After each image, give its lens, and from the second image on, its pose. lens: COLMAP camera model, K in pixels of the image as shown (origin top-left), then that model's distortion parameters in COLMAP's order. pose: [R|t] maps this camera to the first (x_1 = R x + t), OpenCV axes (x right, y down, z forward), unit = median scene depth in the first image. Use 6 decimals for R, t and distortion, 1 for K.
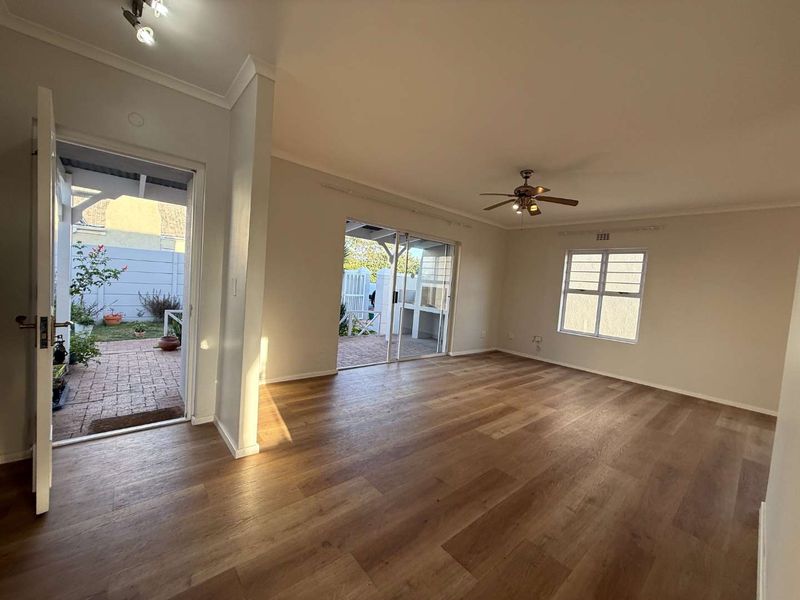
lens RADIAL K [[317.4, 0, 398.7], [0, 317.4, 298.7], [0, 0, 1]] dist [-0.002016, -0.000049]
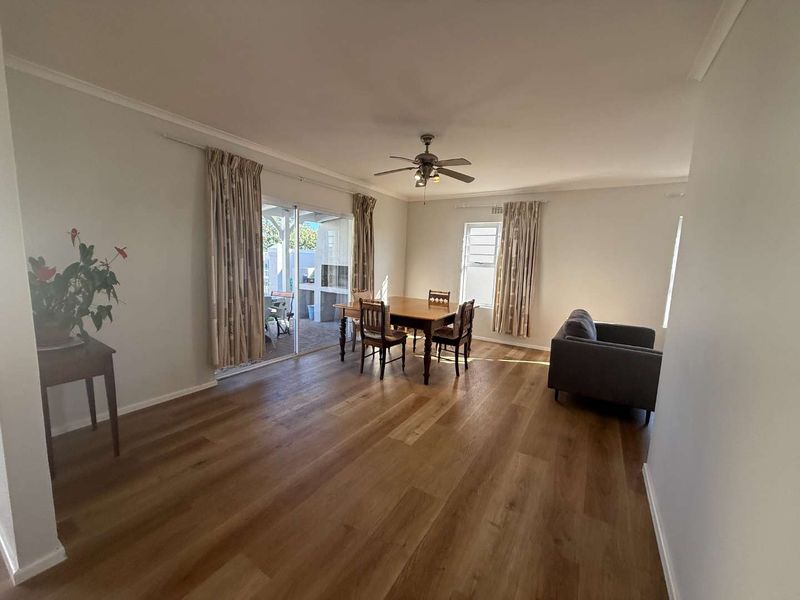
lens RADIAL K [[317.4, 0, 398.7], [0, 317.4, 298.7], [0, 0, 1]] dist [-0.002016, -0.000049]
pose [[0.954929, -0.079145, 0.286088, 0.036085], [0.052134, 0.993536, 0.100840, -0.042387], [-0.292219, -0.081380, 0.952883, 0.133766]]
